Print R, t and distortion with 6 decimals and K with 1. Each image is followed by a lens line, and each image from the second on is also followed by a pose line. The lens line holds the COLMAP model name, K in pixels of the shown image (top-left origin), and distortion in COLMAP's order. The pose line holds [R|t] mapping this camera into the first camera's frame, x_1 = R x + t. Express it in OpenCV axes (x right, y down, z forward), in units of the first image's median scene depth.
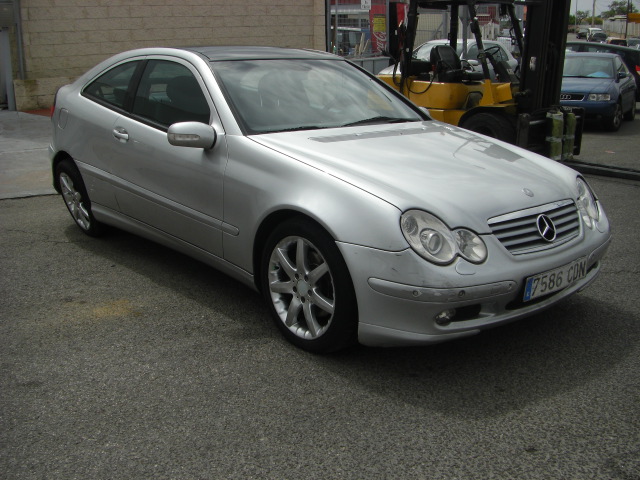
lens RADIAL K [[723.2, 0, 313.9], [0, 723.2, 233.5], [0, 0, 1]] dist [-0.131397, 0.000000]
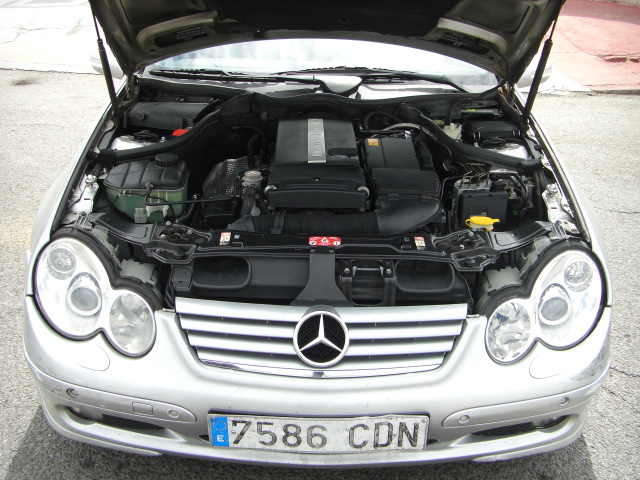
lens RADIAL K [[723.2, 0, 314.4], [0, 723.2, 222.8], [0, 0, 1]] dist [-0.131397, 0.000000]
pose [[0.757766, 0.273776, -0.592315, 0.604041], [-0.178190, 0.960045, 0.215782, -0.199996], [0.627725, -0.057968, 0.776274, 0.583458]]
